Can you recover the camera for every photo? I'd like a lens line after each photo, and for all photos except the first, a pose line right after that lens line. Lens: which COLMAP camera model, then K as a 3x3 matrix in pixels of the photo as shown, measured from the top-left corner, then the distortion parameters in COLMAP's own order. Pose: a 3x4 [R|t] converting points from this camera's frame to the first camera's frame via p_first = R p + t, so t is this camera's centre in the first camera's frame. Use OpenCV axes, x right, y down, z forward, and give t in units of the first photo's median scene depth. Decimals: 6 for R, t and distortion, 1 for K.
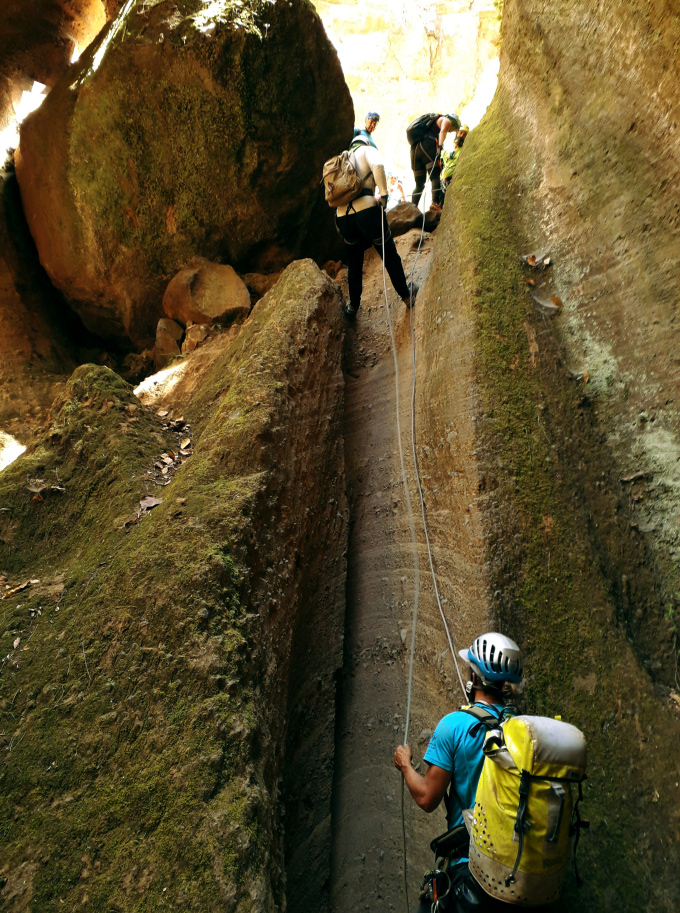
lens RADIAL K [[718.6, 0, 339.6], [0, 718.6, 457.9], [0, 0, 1]] dist [0.000021, 0.000096]
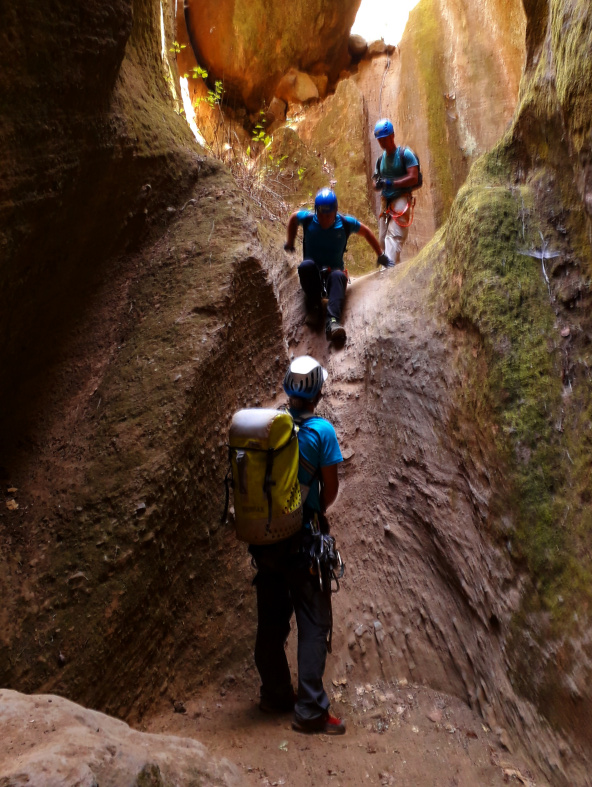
lens RADIAL K [[946.0, 0, 296.6], [0, 946.0, 393.4], [0, 0, 1]] dist [-0.036170, 0.000000]
pose [[0.970210, 0.024742, 0.240997, -0.838837], [-0.077033, 0.974649, 0.210059, 0.066546], [-0.229690, -0.222366, 0.947521, -1.834857]]
